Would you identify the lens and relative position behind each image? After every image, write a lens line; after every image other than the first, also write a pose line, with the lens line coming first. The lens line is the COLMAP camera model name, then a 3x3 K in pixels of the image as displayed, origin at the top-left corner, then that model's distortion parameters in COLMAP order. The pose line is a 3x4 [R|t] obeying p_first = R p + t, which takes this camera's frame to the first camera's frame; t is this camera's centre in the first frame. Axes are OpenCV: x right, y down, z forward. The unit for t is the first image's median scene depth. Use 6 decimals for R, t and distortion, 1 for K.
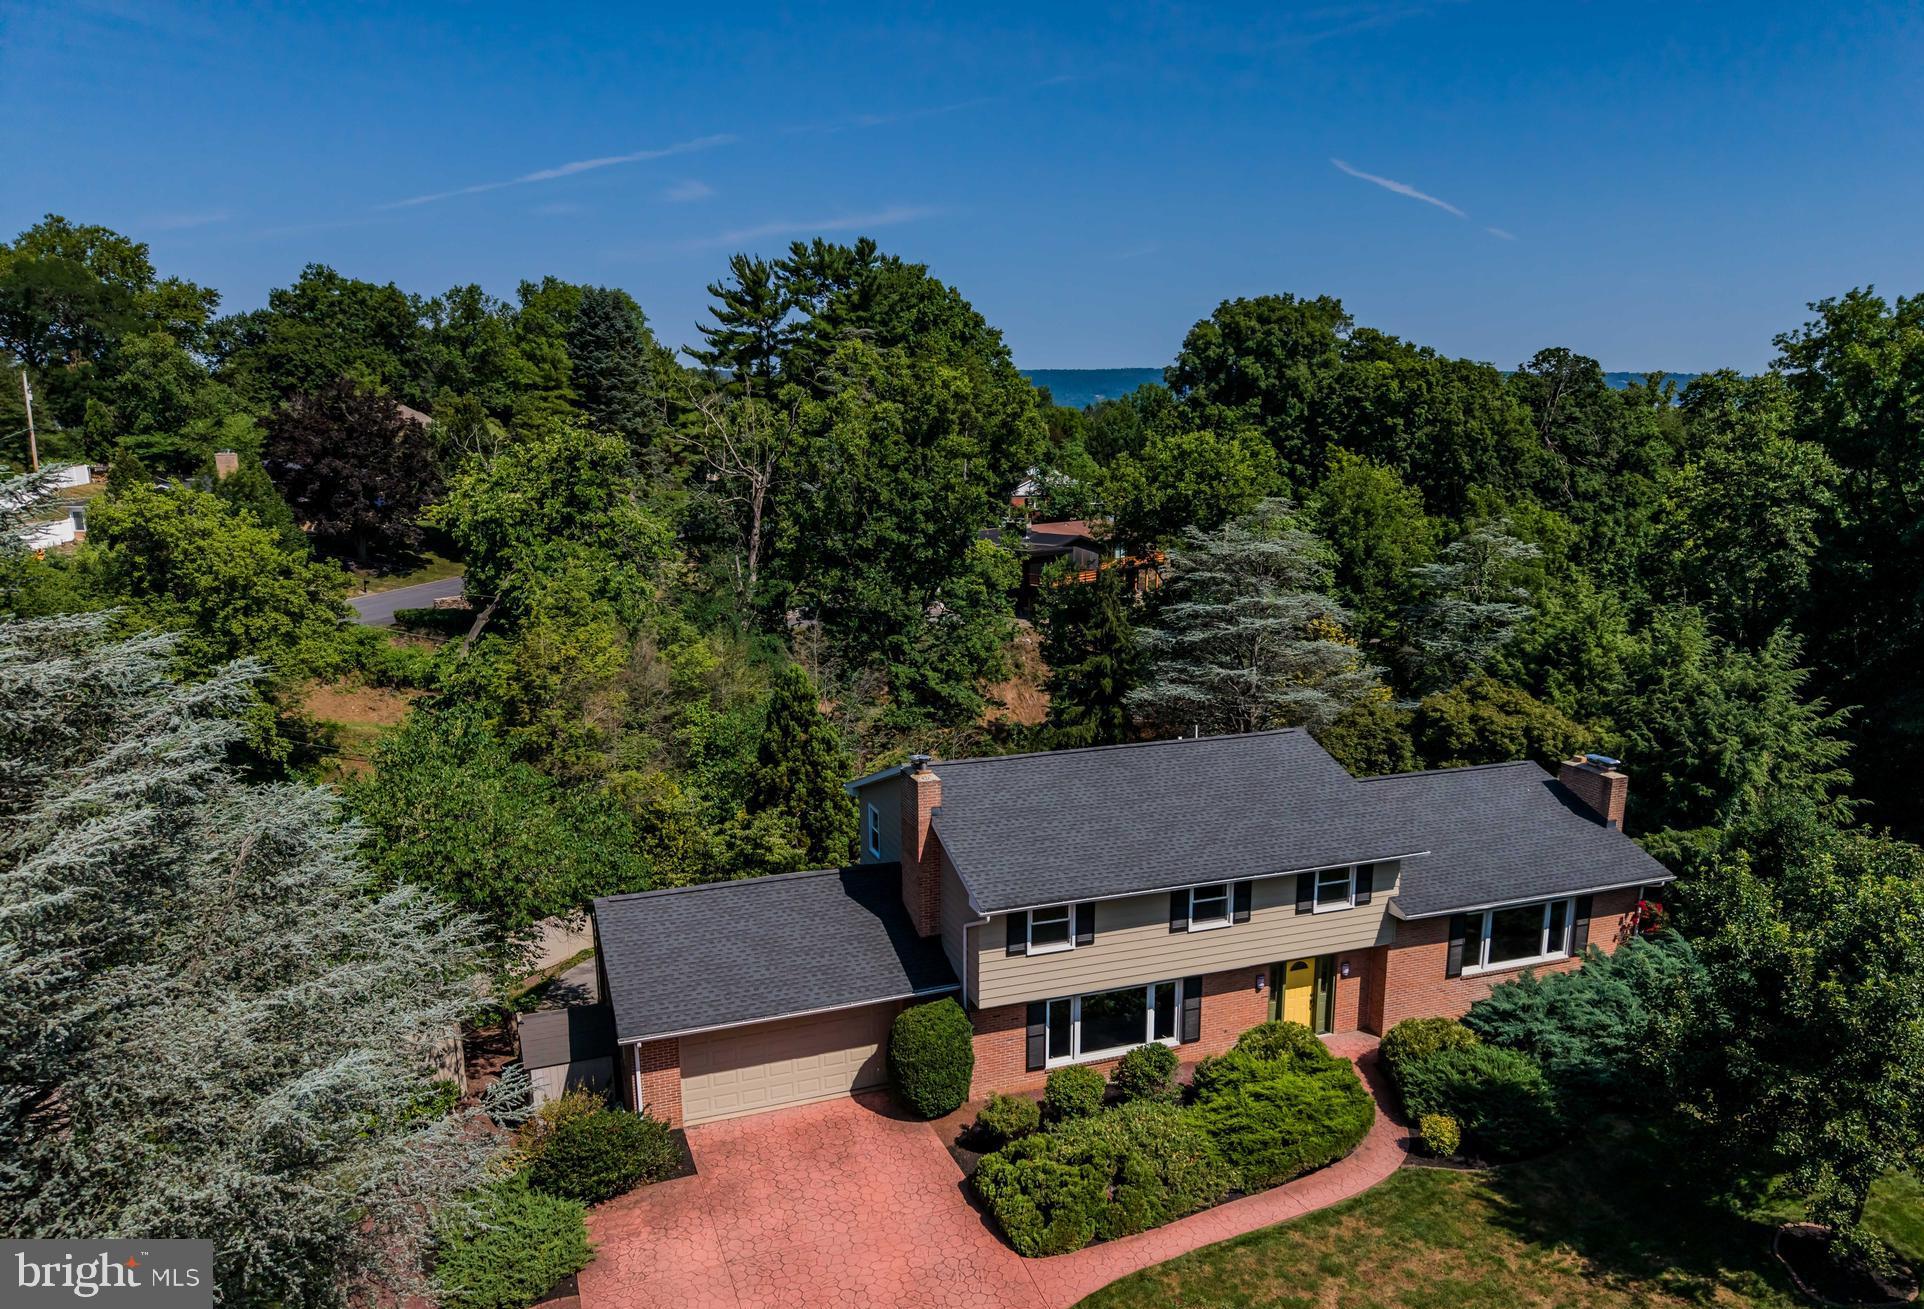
lens RADIAL K [[1360.5, 0, 992.8], [0, 1360.5, 715.1], [0, 0, 1]] dist [0.013011, -0.000291]
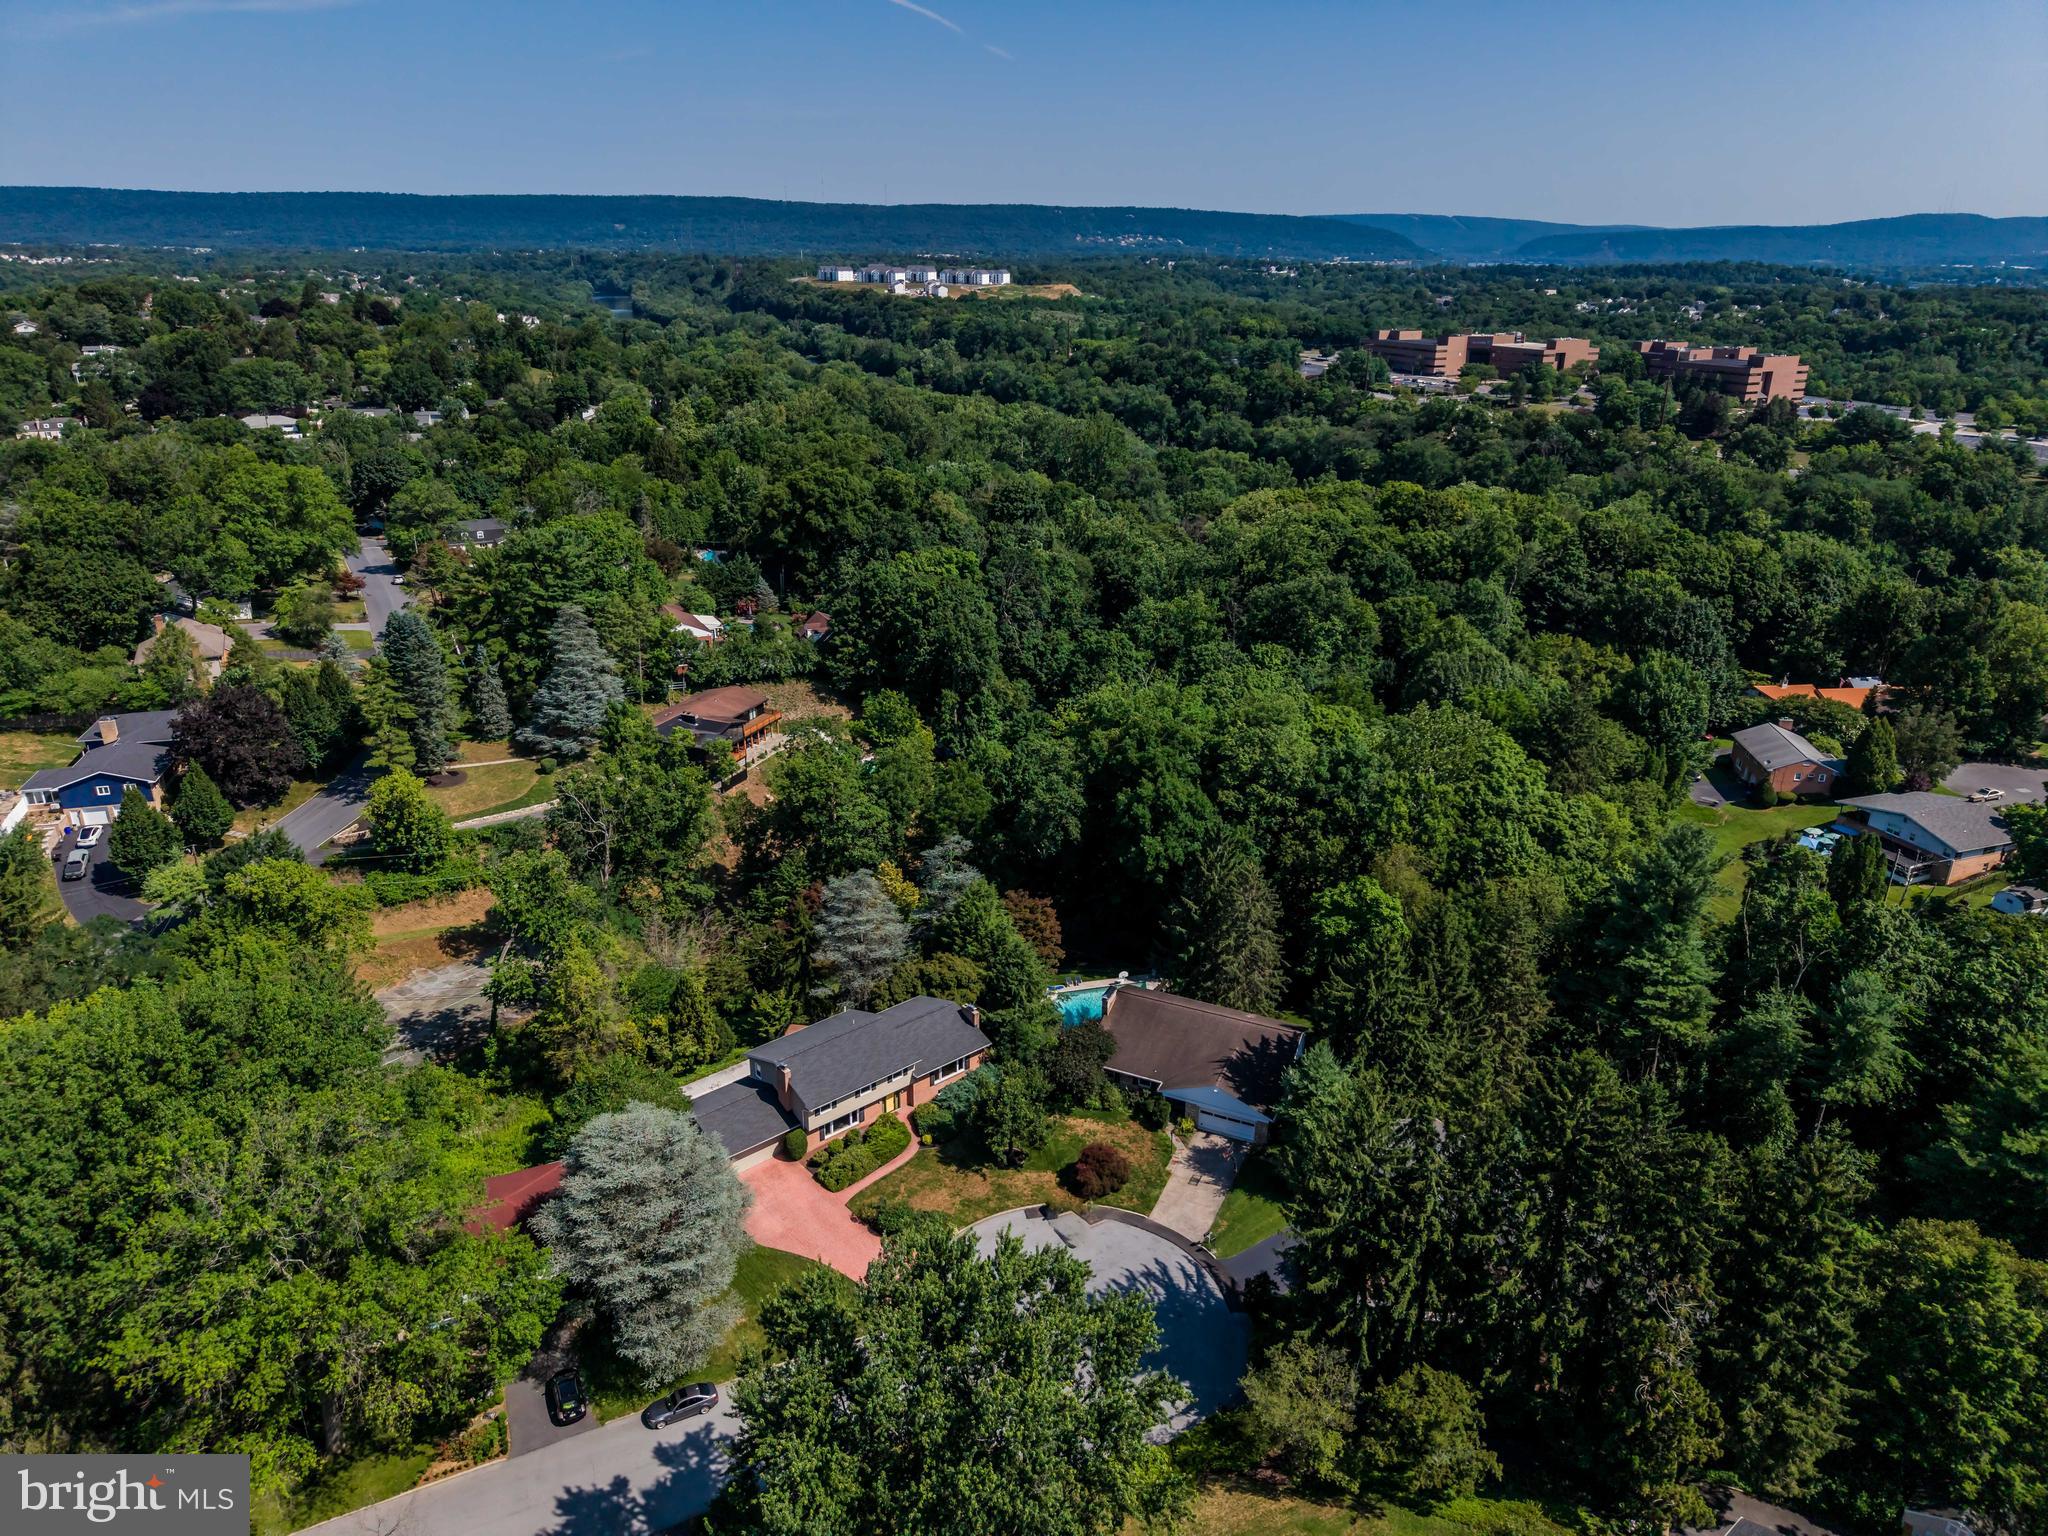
lens RADIAL K [[1396.7, 0, 1029.8], [0, 1396.7, 756.7], [0, 0, 1]] dist [0.006518, -0.025830]
pose [[0.938268, -0.108051, 0.328601, -0.564585], [0.051455, 0.982990, 0.176306, -1.377977], [-0.342061, -0.148515, 0.927867, -2.511669]]
